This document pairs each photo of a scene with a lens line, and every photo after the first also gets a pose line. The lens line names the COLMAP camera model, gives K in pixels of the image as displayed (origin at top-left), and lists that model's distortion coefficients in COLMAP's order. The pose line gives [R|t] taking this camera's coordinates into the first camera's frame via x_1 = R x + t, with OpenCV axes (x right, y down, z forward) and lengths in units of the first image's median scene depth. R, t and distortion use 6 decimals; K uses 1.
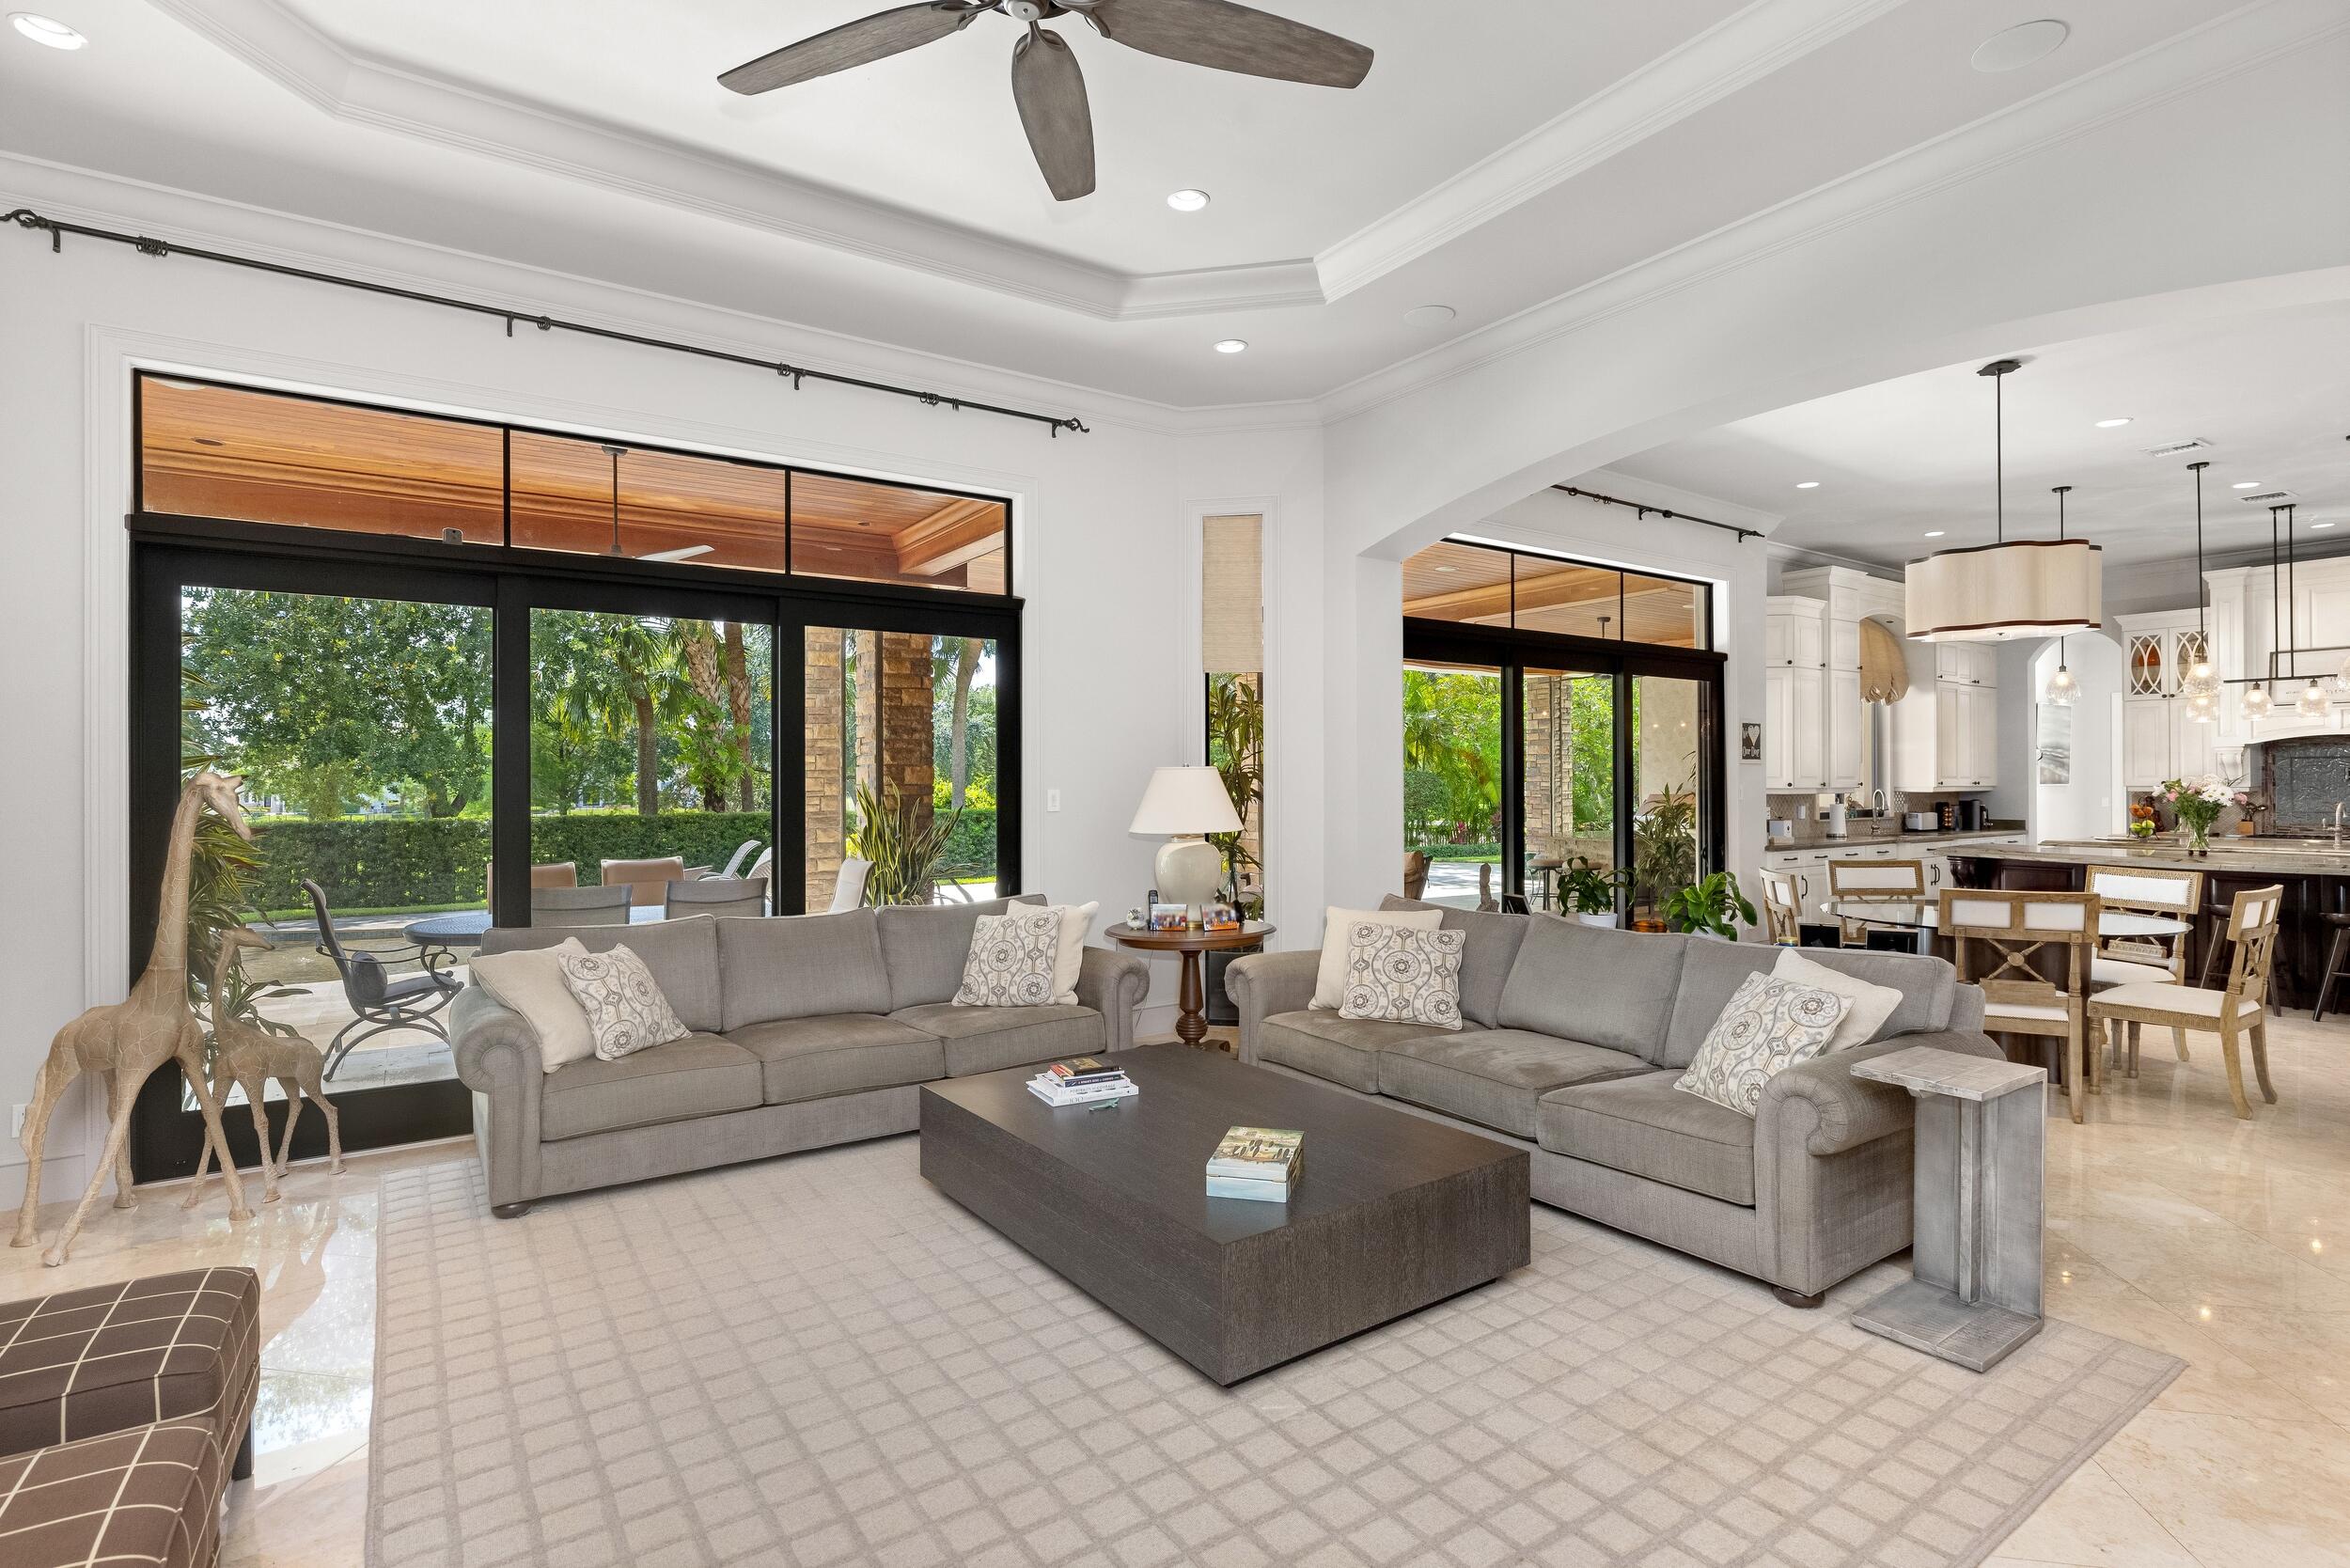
lens RADIAL K [[1137.0, 0, 1181.5], [0, 1137.0, 780.5], [0, 0, 1]] dist [-0.006702, 0.001475]
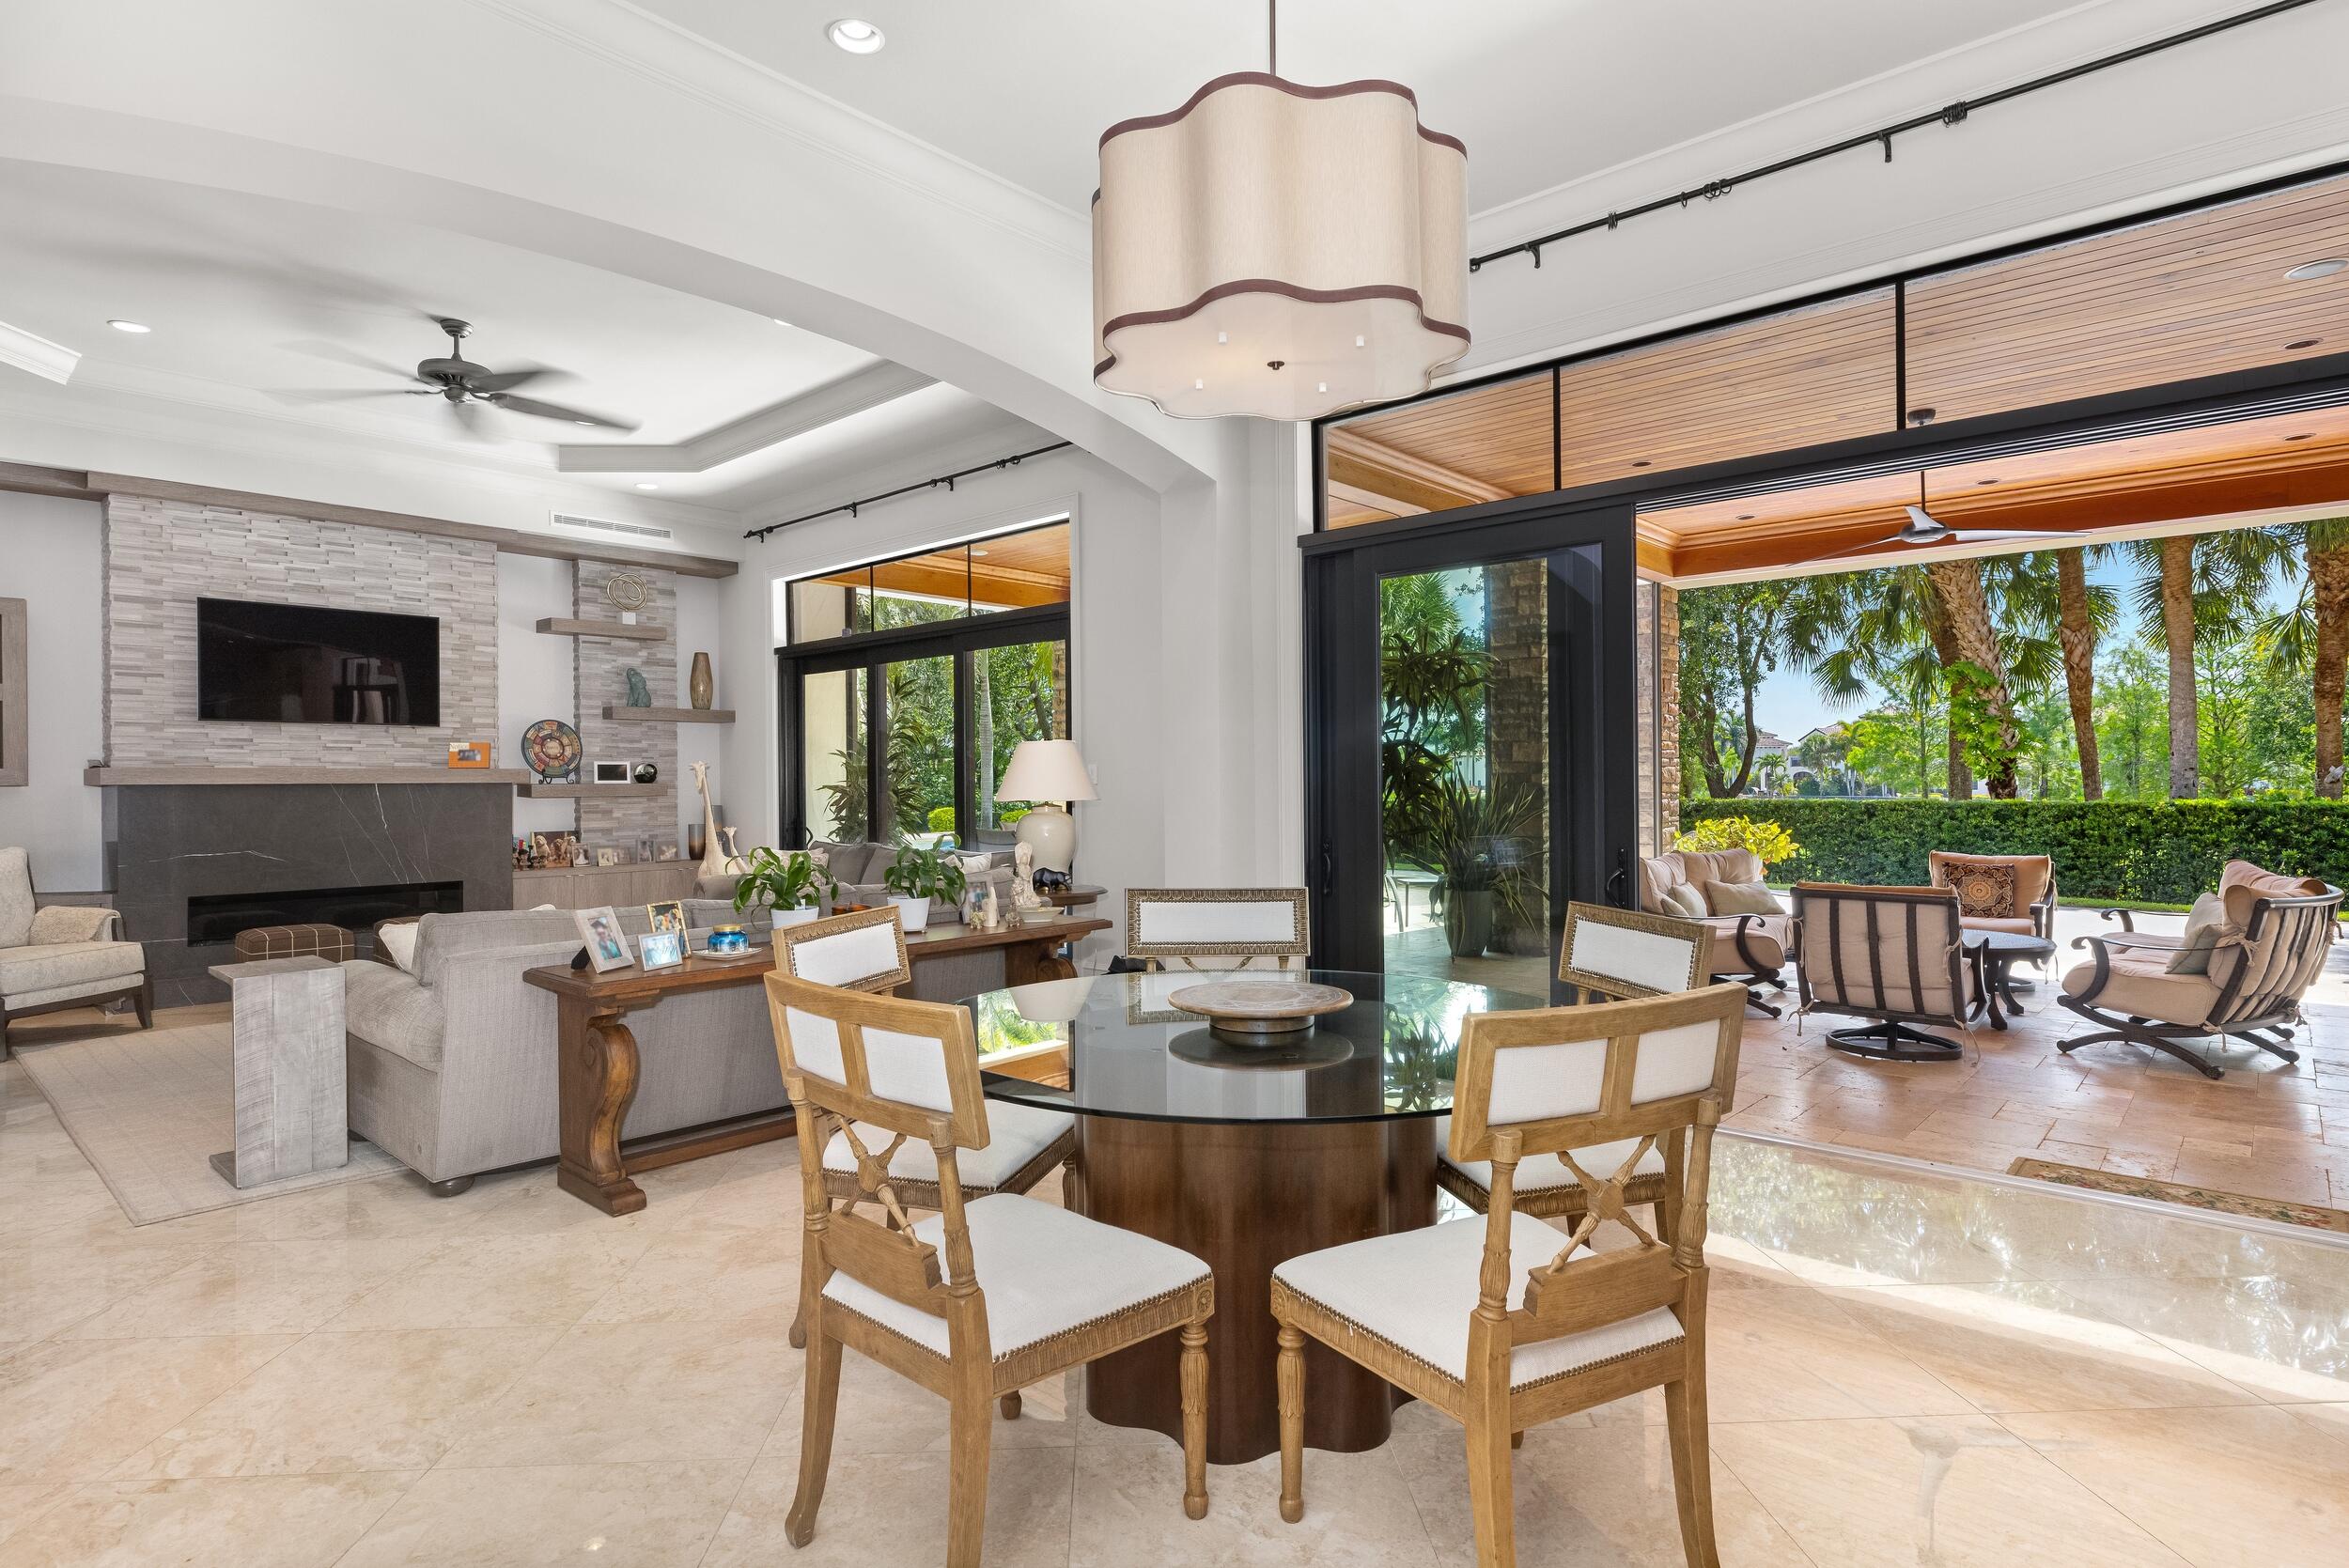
lens RADIAL K [[1220.9, 0, 1188.2], [0, 1220.9, 782.9], [0, 0, 1]] dist [0.003674, 0.000594]
pose [[0.235551, 0.001306, -0.971861, 1.305517], [0.009749, 0.999946, 0.003706, 0.027599], [0.971813, -0.010348, 0.235525, 0.963609]]
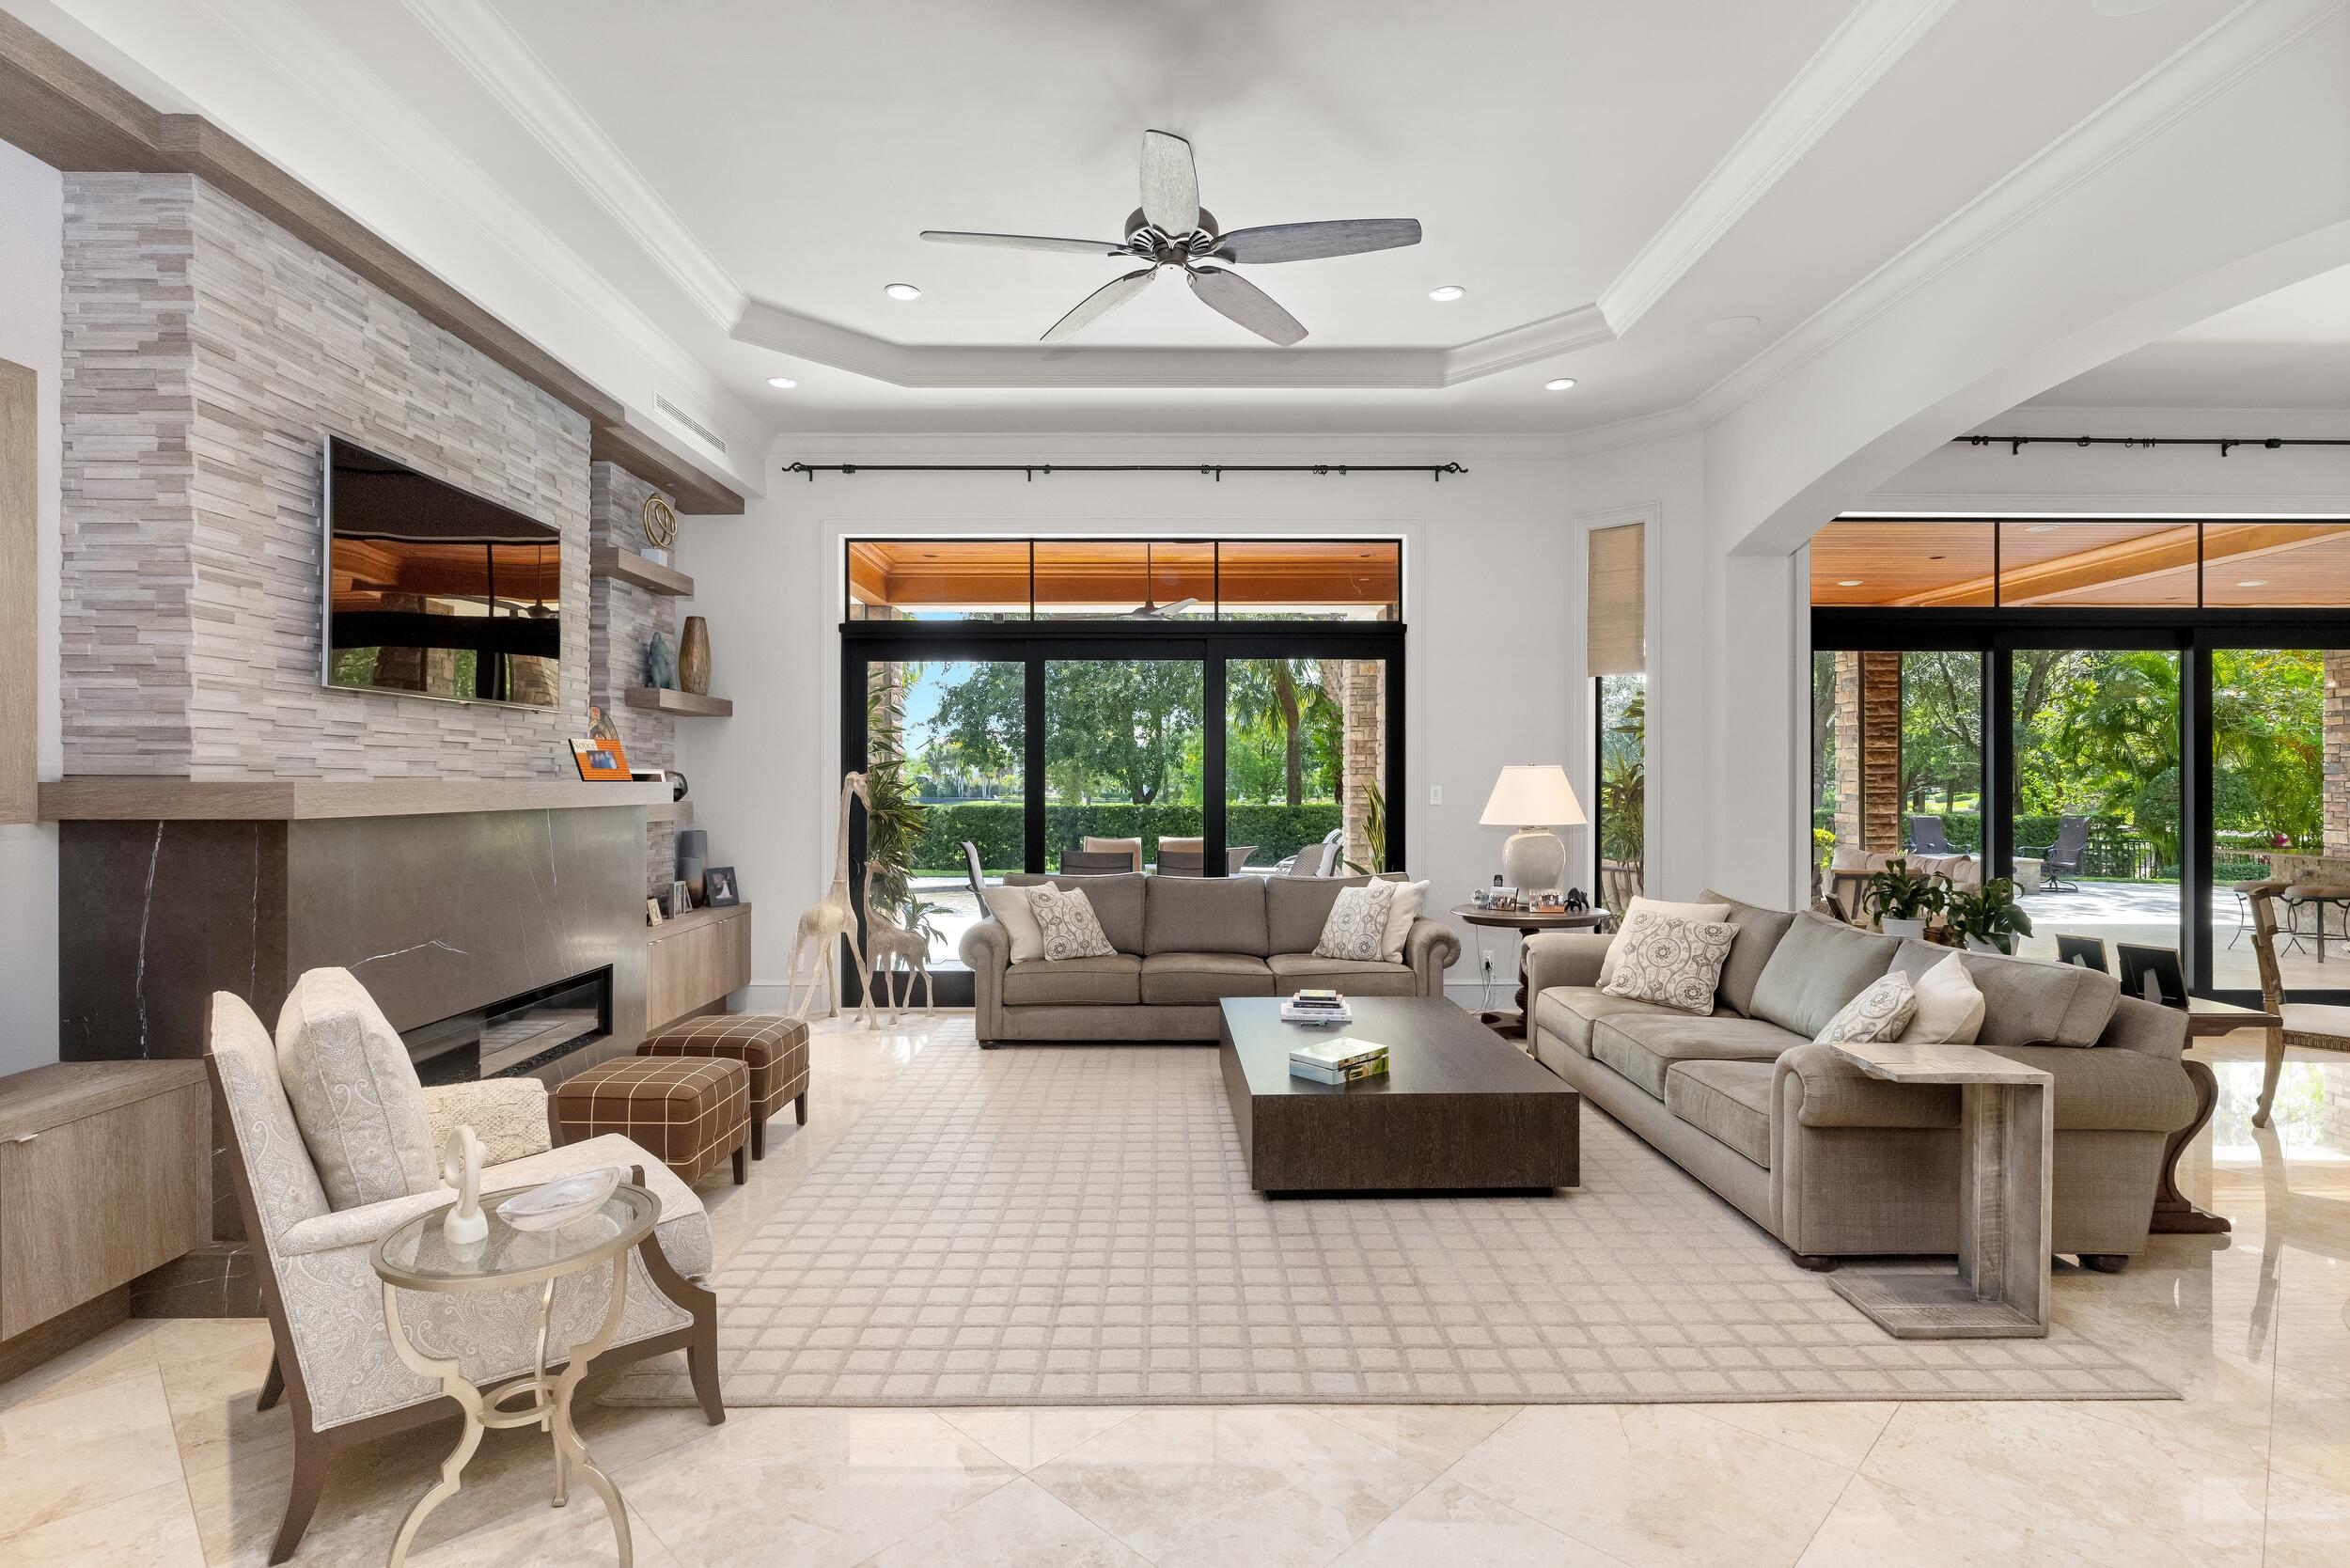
lens RADIAL K [[1137.0, 0, 1167.8], [0, 1137.0, 773.0], [0, 0, 1]] dist [-0.006702, 0.001475]
pose [[0.829118, 0.000940, -0.559072, 0.369091], [-0.002660, 0.999994, -0.002263, -0.001589], [0.559067, 0.003364, 0.829116, -0.135216]]
